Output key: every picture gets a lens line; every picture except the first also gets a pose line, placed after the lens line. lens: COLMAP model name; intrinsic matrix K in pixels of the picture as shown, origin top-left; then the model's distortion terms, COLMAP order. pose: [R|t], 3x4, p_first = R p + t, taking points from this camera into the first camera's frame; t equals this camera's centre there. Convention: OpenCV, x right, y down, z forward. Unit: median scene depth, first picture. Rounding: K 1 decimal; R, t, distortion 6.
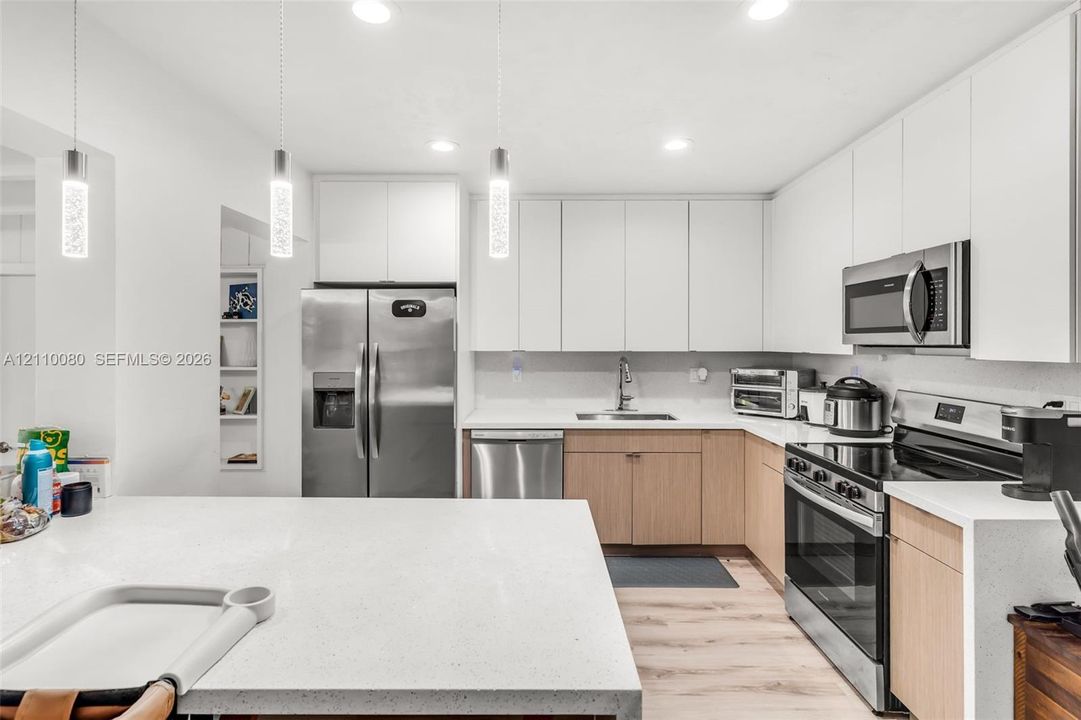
lens RADIAL K [[526.2, 0, 547.4], [0, 526.2, 342.8], [0, 0, 1]] dist [-0.000438, -0.000067]
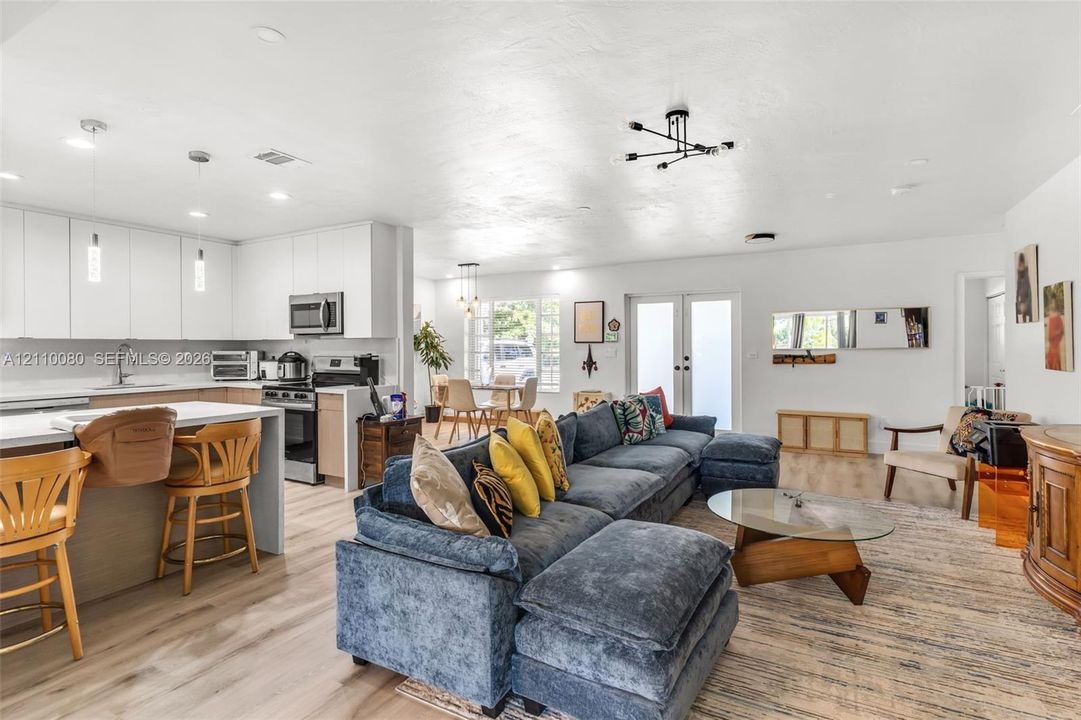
lens RADIAL K [[526.2, 0, 542.4], [0, 526.2, 352.3], [0, 0, 1]] dist [-0.000438, -0.000067]
pose [[0.486083, -0.009563, 0.873860, -0.730132], [0.006533, 0.999952, 0.007309, 0.065760], [-0.873888, 0.002156, 0.486122, -0.825034]]
